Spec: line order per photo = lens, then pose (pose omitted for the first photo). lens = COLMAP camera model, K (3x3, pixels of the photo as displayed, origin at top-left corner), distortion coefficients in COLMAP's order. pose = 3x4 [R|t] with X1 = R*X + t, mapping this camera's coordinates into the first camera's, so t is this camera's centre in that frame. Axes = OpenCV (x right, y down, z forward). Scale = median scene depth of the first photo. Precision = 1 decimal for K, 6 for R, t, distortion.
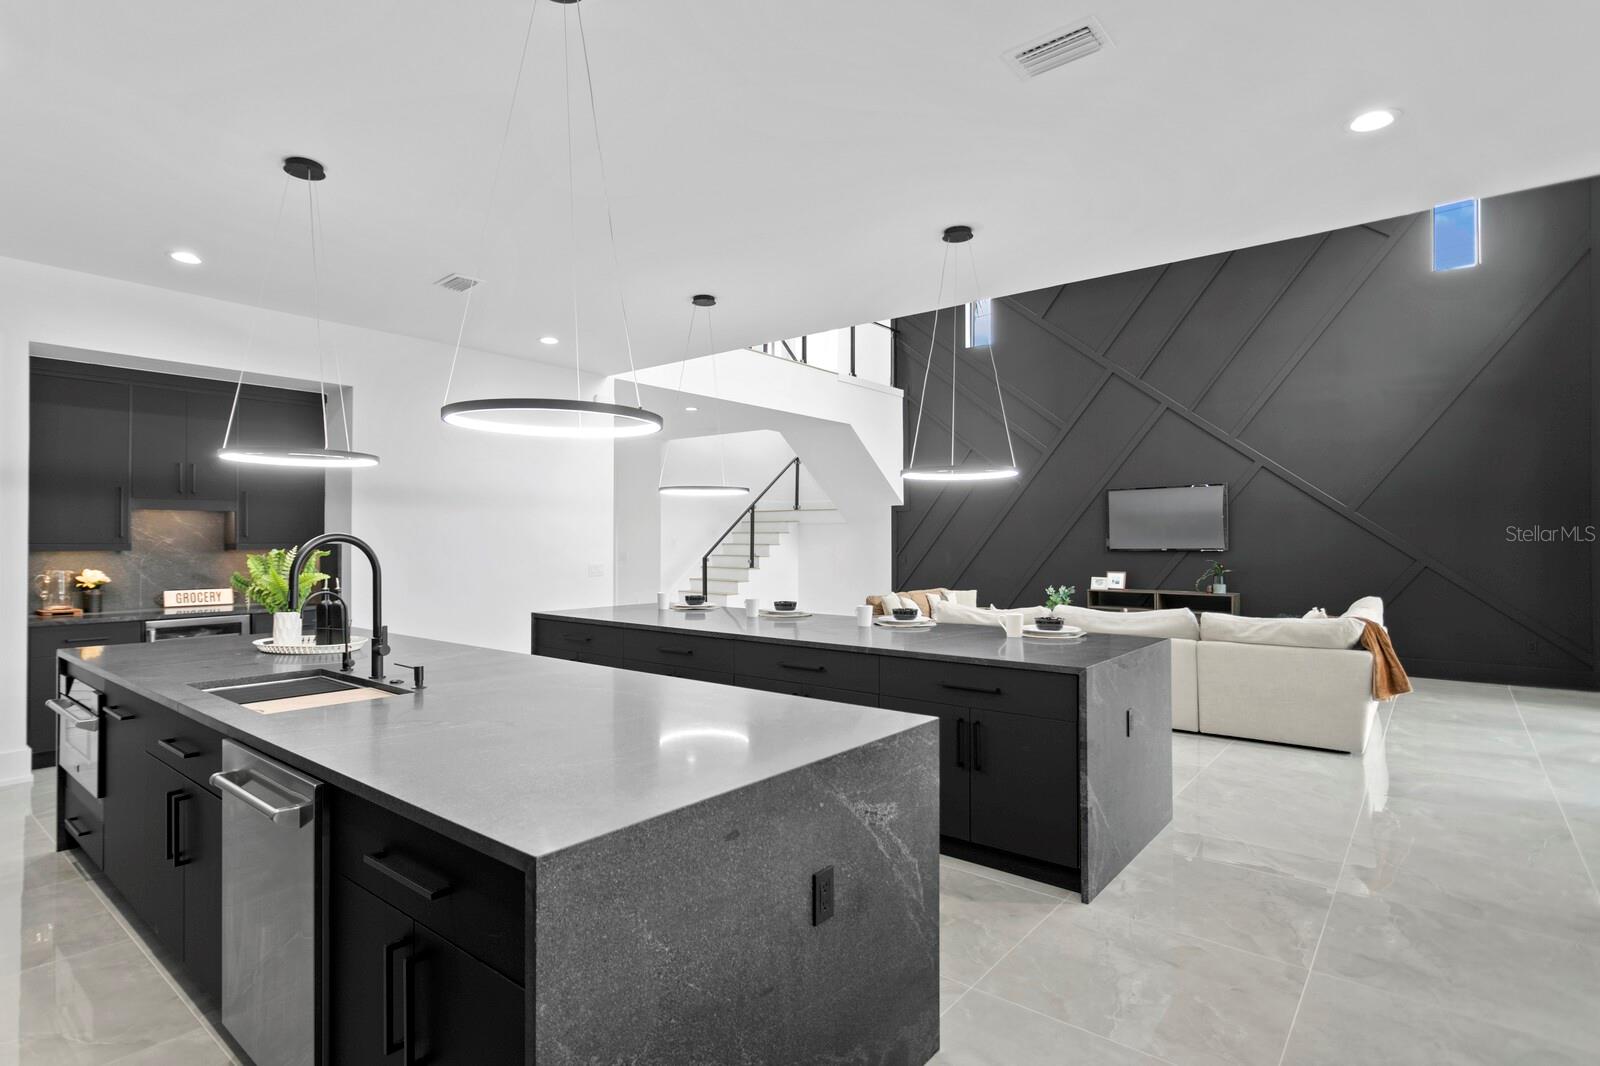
lens RADIAL K [[792.2, 0, 800.0], [0, 792.2, 533.0], [0, 0, 1]] dist [-0.002556, -0.000464]
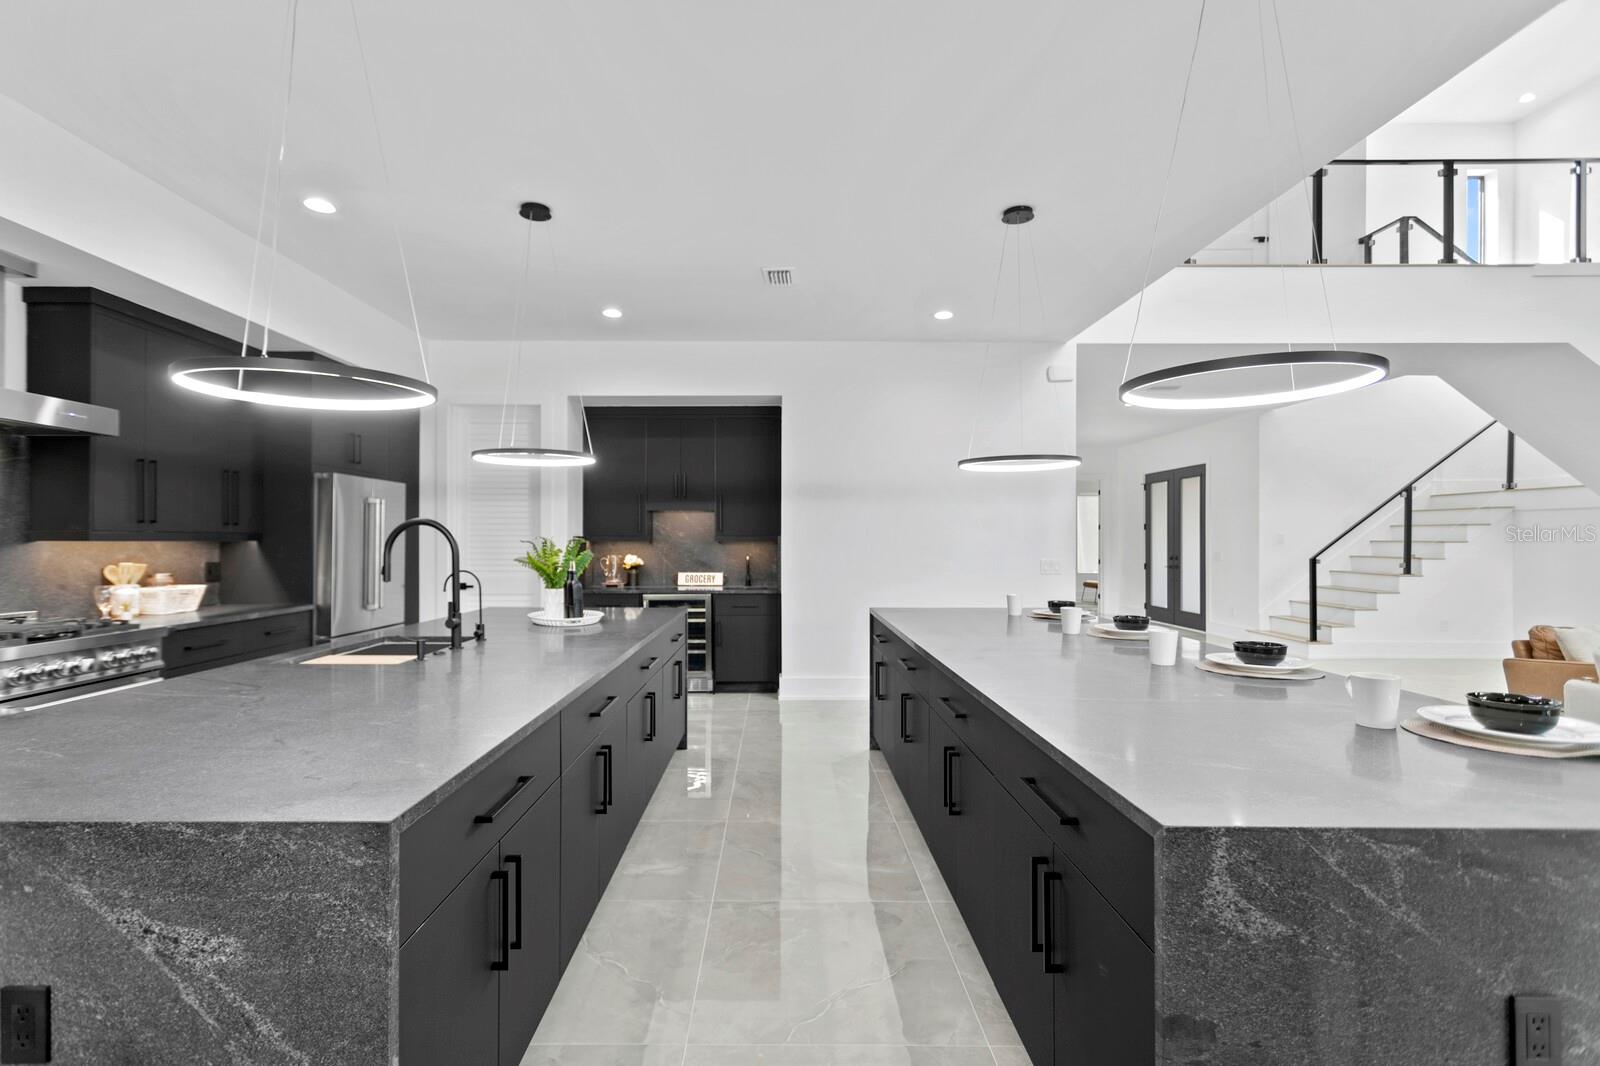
lens RADIAL K [[763.0, 0, 785.4], [0, 763.0, 541.0], [0, 0, 1]] dist [0.001634, 0.000440]
pose [[0.629473, -0.000223, -0.777022, 0.317098], [0.007038, 0.999961, 0.005414, 0.016417], [0.776991, -0.008876, 0.629450, 0.370060]]
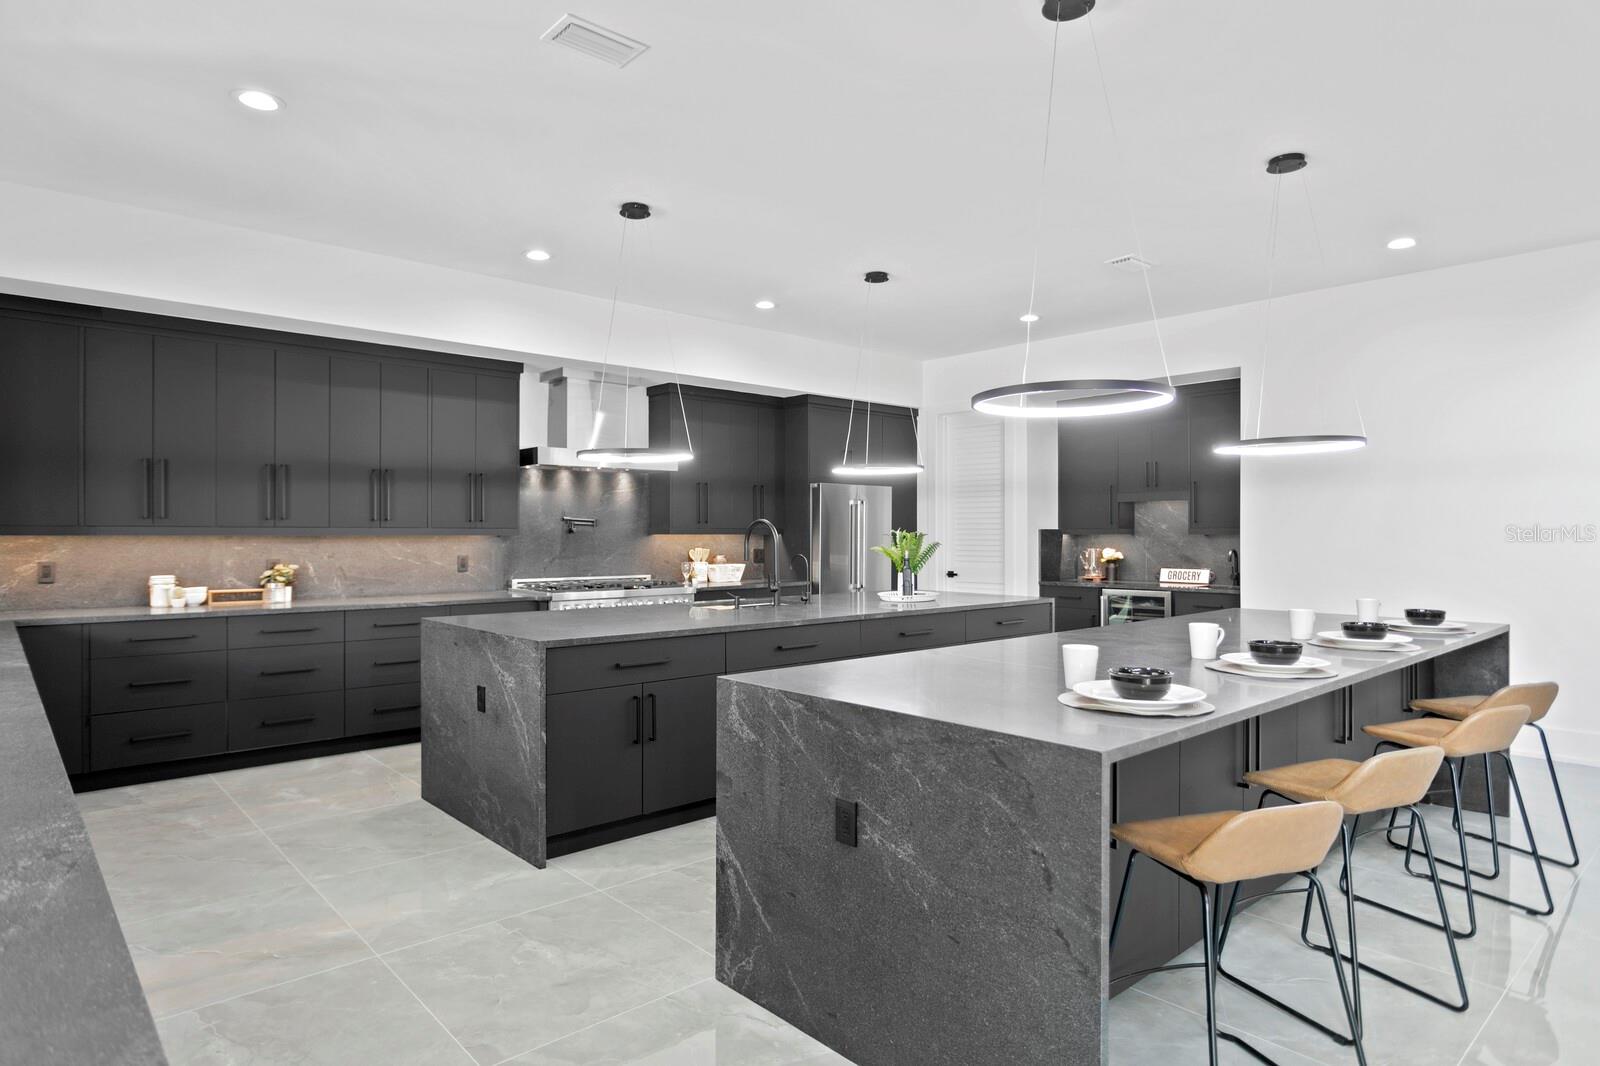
lens RADIAL K [[949.3, 0, 800.0], [0, 949.3, 533.0], [0, 0, 1]] dist [0.004950, 0.000703]
pose [[-0.162837, -0.000621, -0.986653, 0.776453], [0.009976, 0.999948, -0.002276, 0.018922], [0.986603, -0.010213, -0.162822, 0.751787]]
